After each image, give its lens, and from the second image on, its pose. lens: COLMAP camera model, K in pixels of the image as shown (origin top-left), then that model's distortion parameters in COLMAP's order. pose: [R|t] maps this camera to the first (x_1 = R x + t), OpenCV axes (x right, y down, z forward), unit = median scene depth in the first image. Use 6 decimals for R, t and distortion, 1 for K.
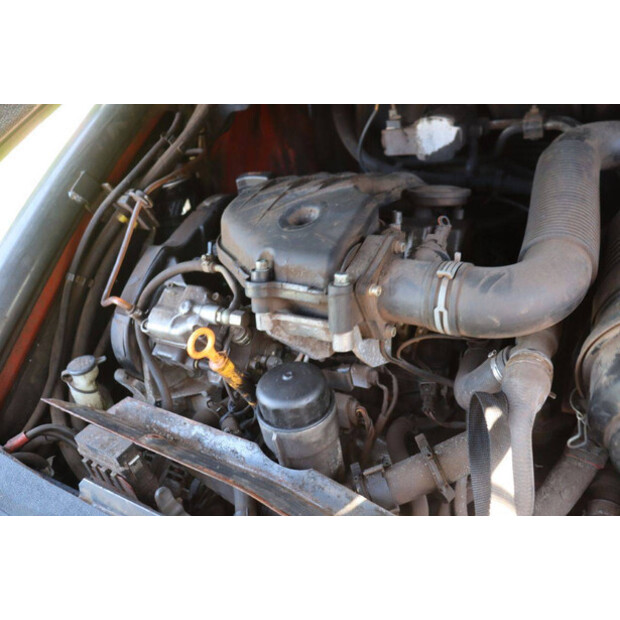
lens RADIAL K [[489.3, 0, 318.8], [0, 489.3, 309.2], [0, 0, 1]] dist [-0.179068, 0.146843]
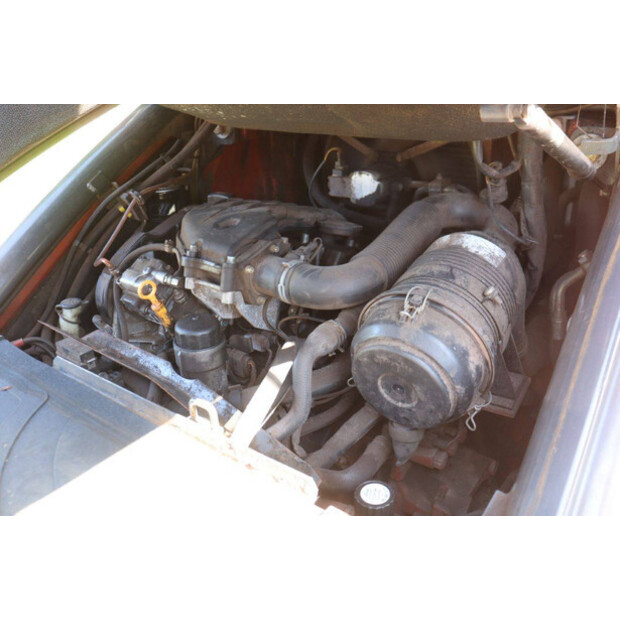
lens RADIAL K [[544.9, 0, 310.0], [0, 544.9, 310.0], [0, 0, 1]] dist [-0.132064, 0.137824]
pose [[0.982951, 0.171845, -0.065398, 0.335059], [-0.176803, 0.981024, -0.079582, 0.150787], [0.050481, 0.089787, 0.994681, -0.600358]]
